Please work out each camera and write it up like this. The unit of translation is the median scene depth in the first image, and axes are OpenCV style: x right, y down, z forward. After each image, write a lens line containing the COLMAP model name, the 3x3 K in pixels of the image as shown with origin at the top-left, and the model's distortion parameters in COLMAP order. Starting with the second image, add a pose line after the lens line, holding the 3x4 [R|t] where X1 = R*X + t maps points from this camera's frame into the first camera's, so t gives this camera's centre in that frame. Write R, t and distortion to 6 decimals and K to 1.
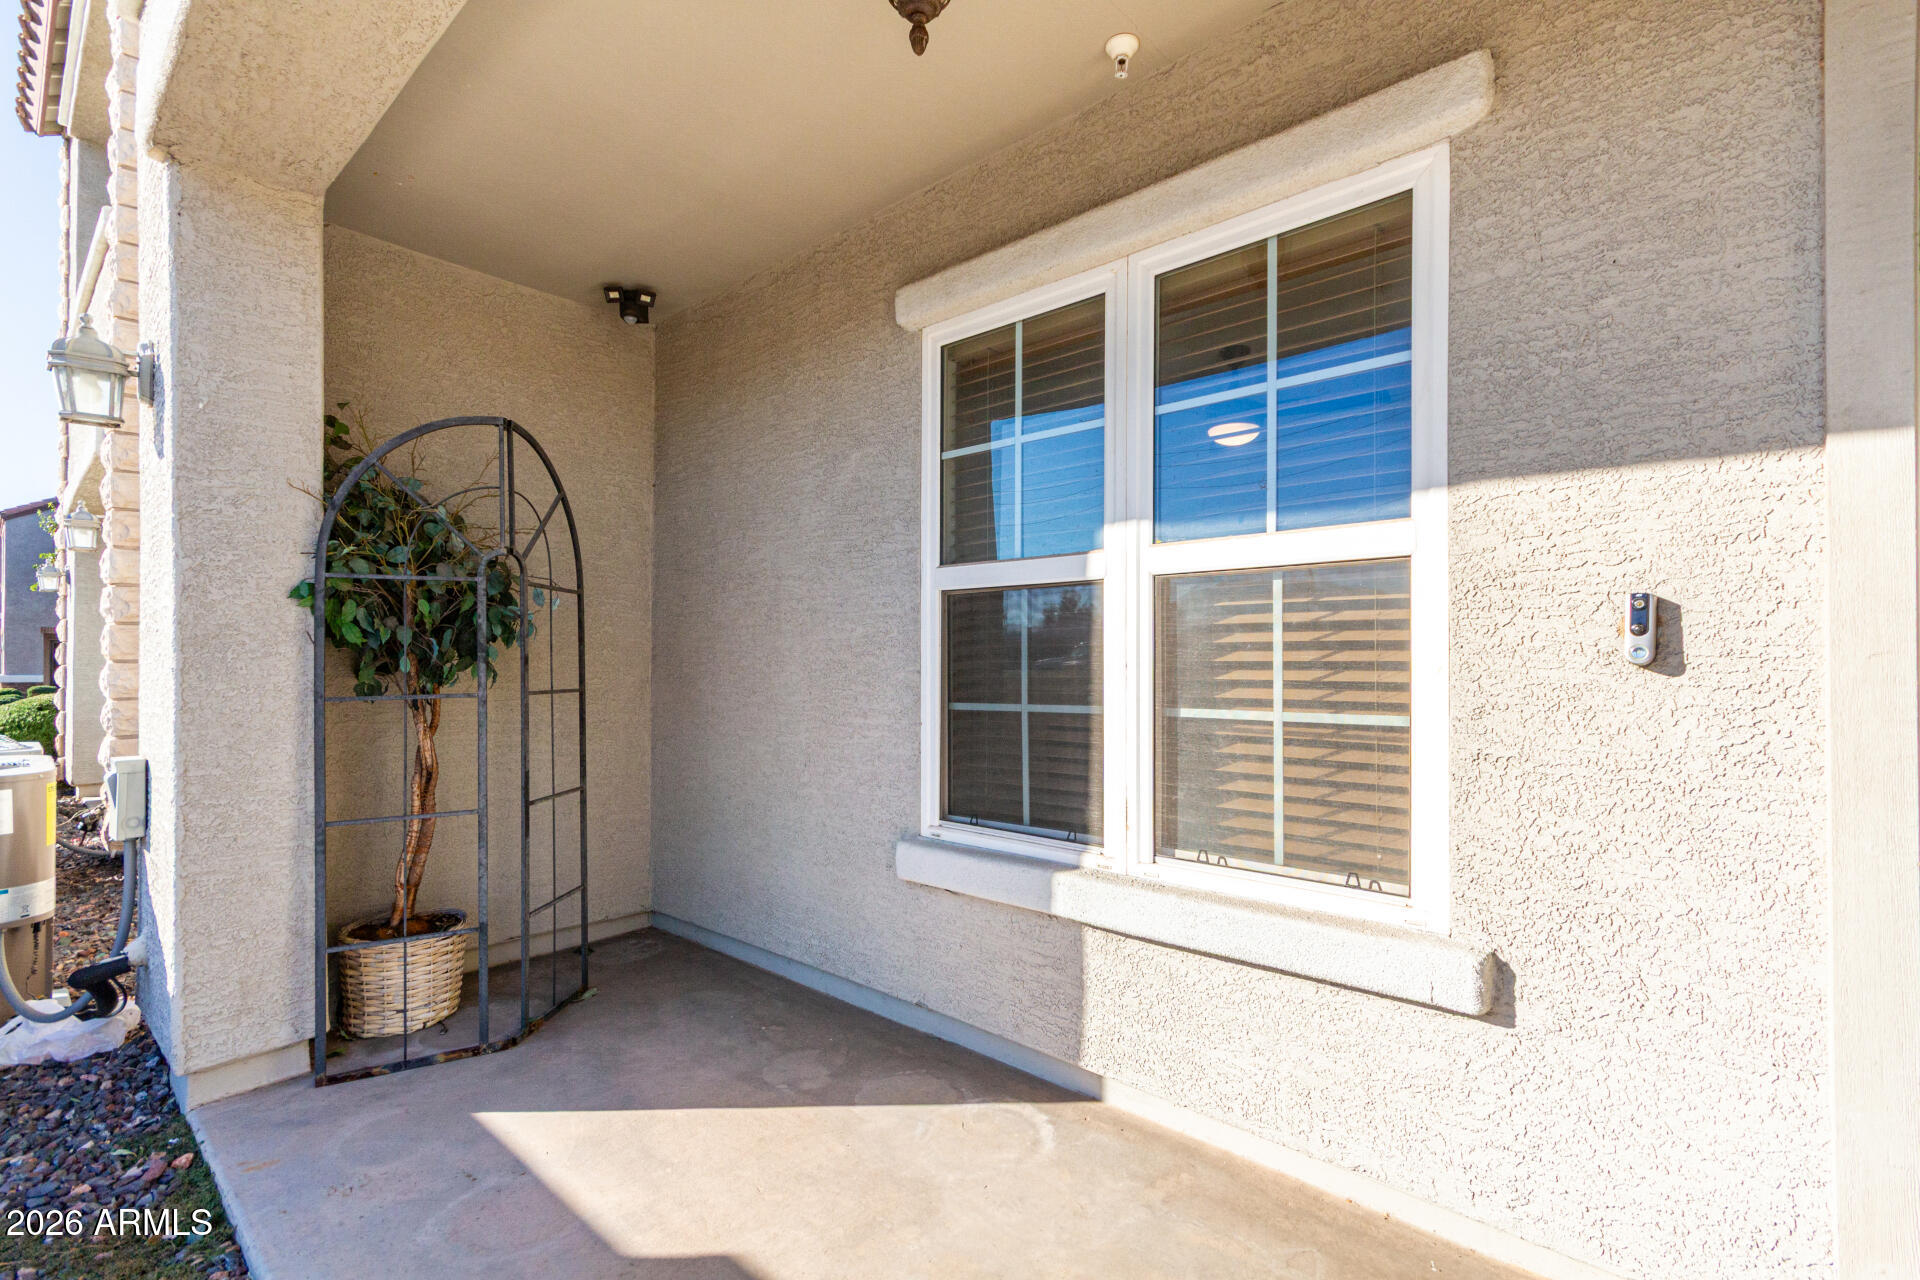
lens RADIAL K [[897.1, 0, 957.4], [0, 897.1, 662.1], [0, 0, 1]] dist [0.007641, -0.002564]
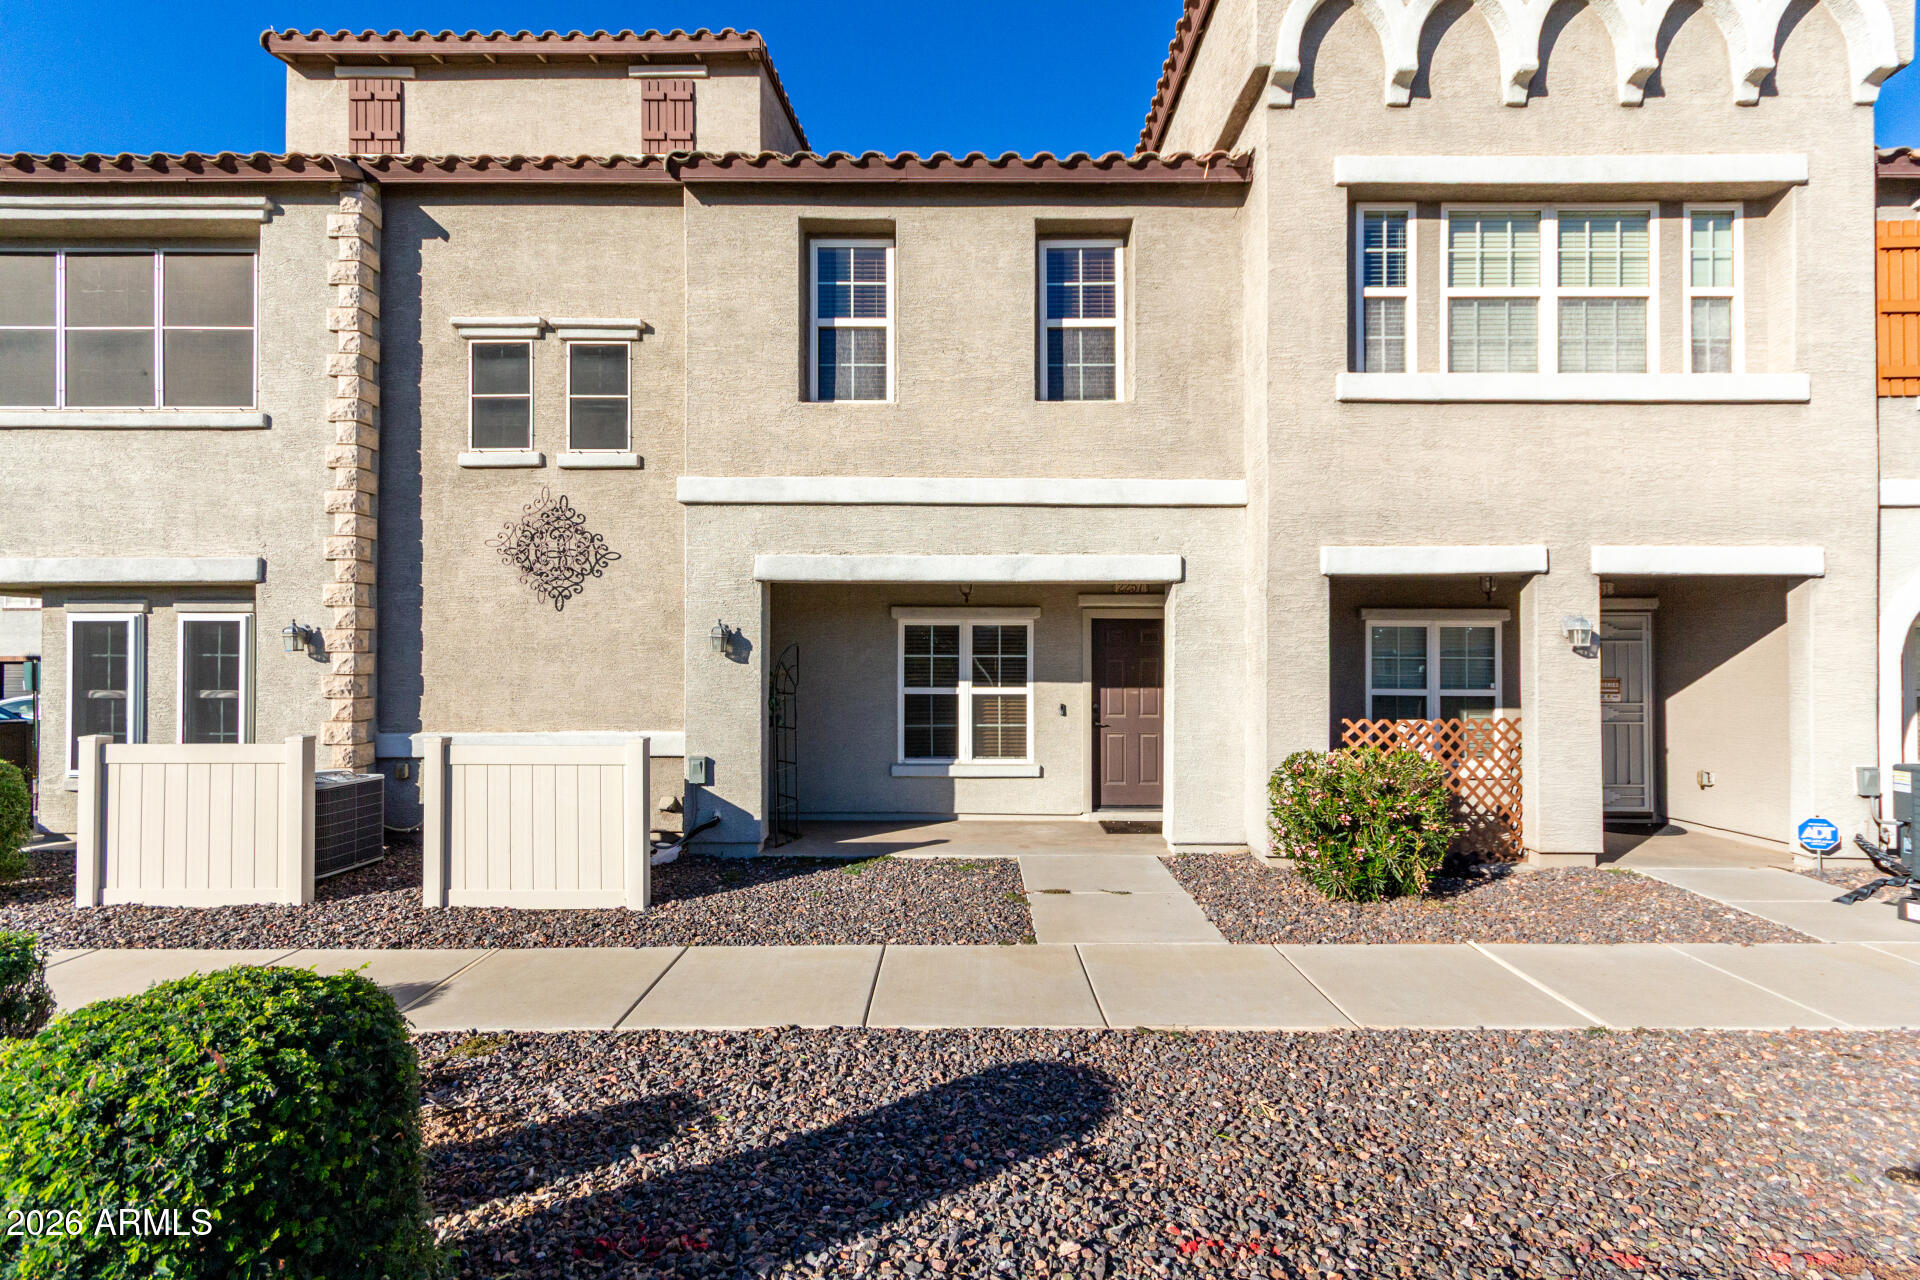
lens RADIAL K [[897.1, 0, 975.6], [0, 897.1, 645.1], [0, 0, 1]] dist [0.007641, -0.002564]
pose [[0.729820, 0.013126, 0.683513, -2.698893], [-0.004671, 0.999888, -0.014214, -0.268240], [-0.683623, 0.007181, 0.729800, -2.151658]]
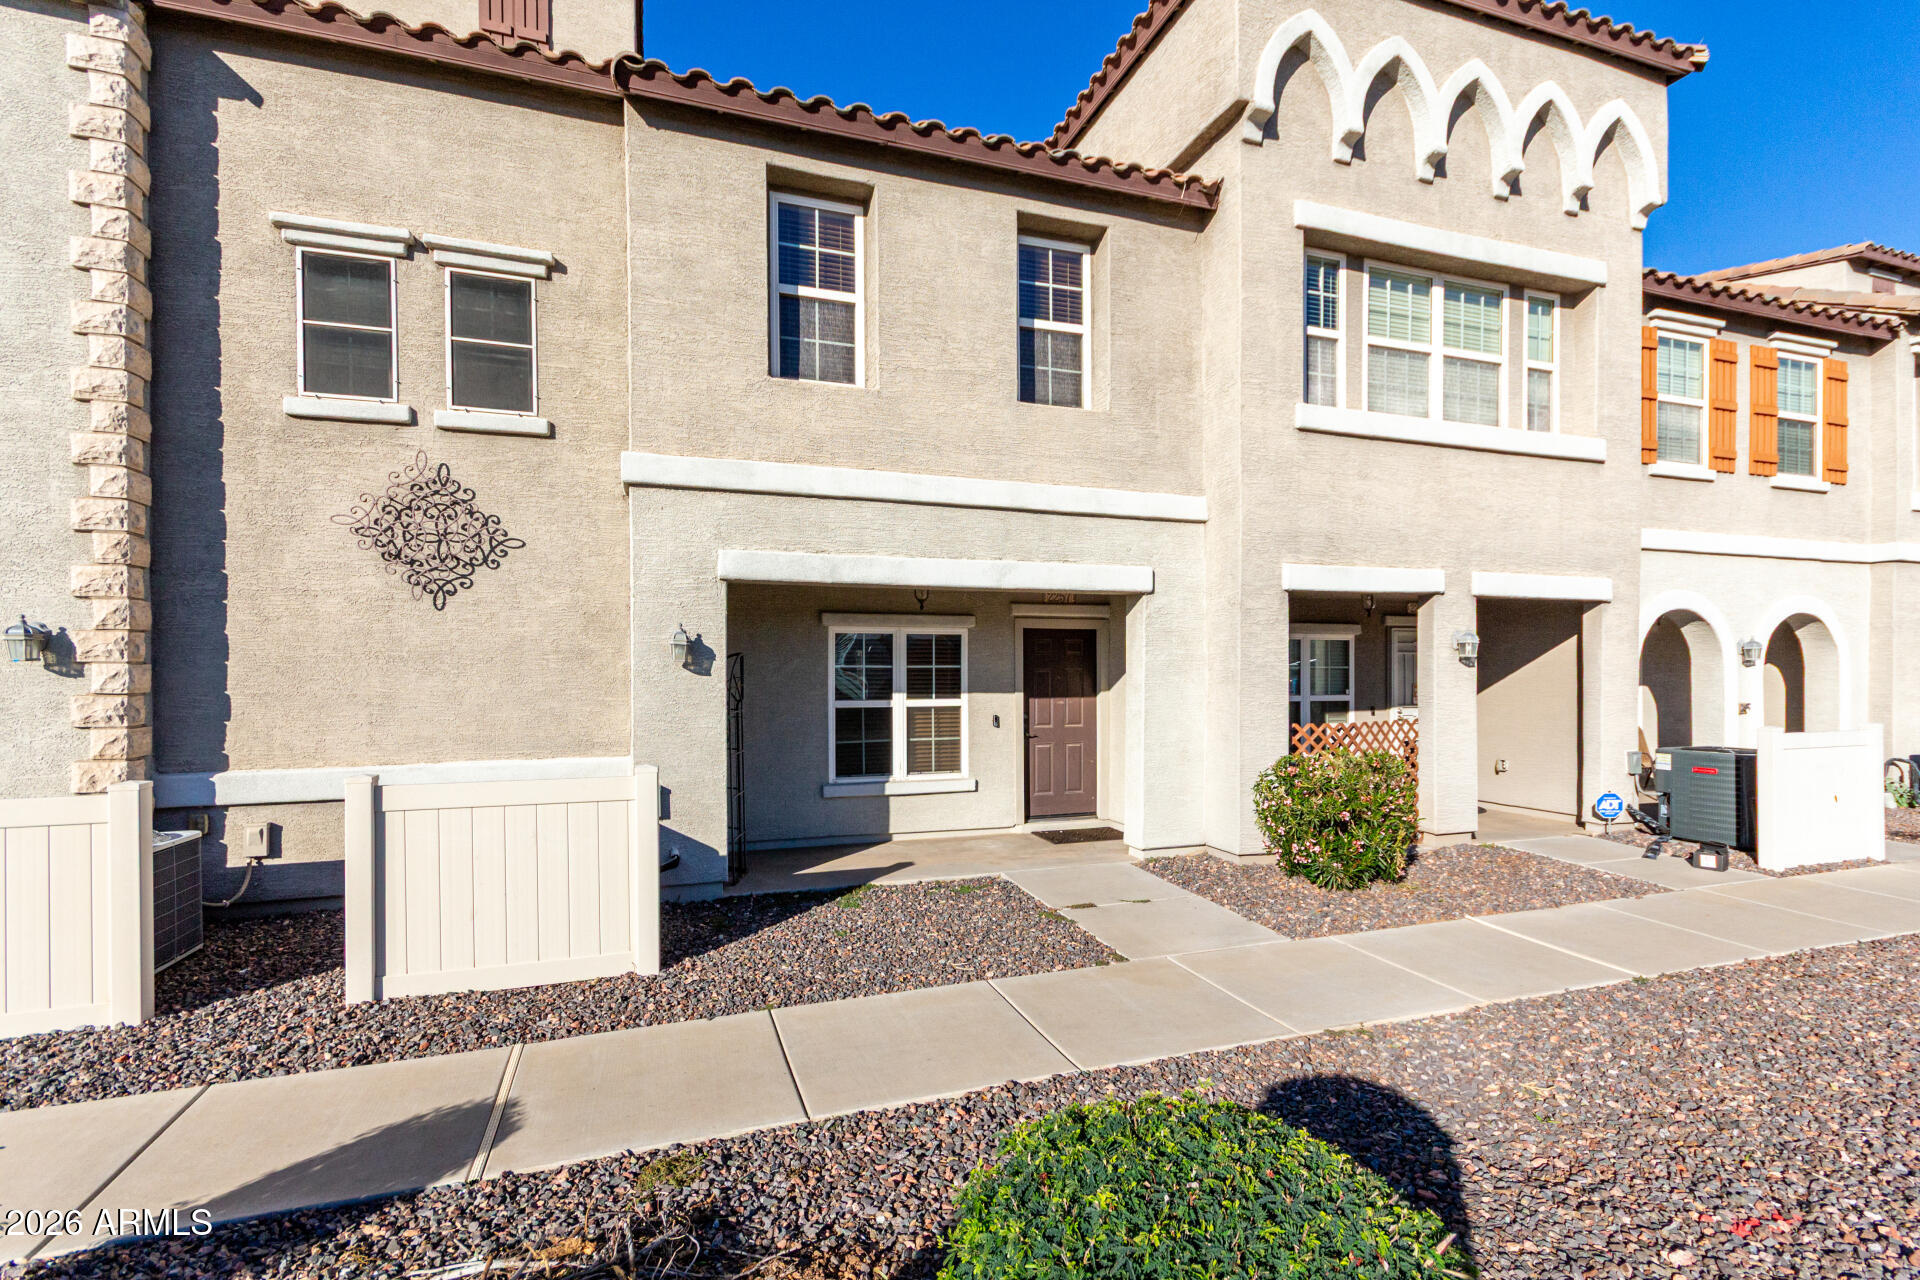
lens RADIAL K [[897.1, 0, 982.6], [0, 897.1, 672.4], [0, 0, 1]] dist [0.007641, -0.002564]
pose [[0.458535, -0.002211, 0.888674, -3.220326], [-0.001757, 0.999993, 0.003394, -0.264212], [-0.888675, -0.003117, 0.458528, -1.175963]]
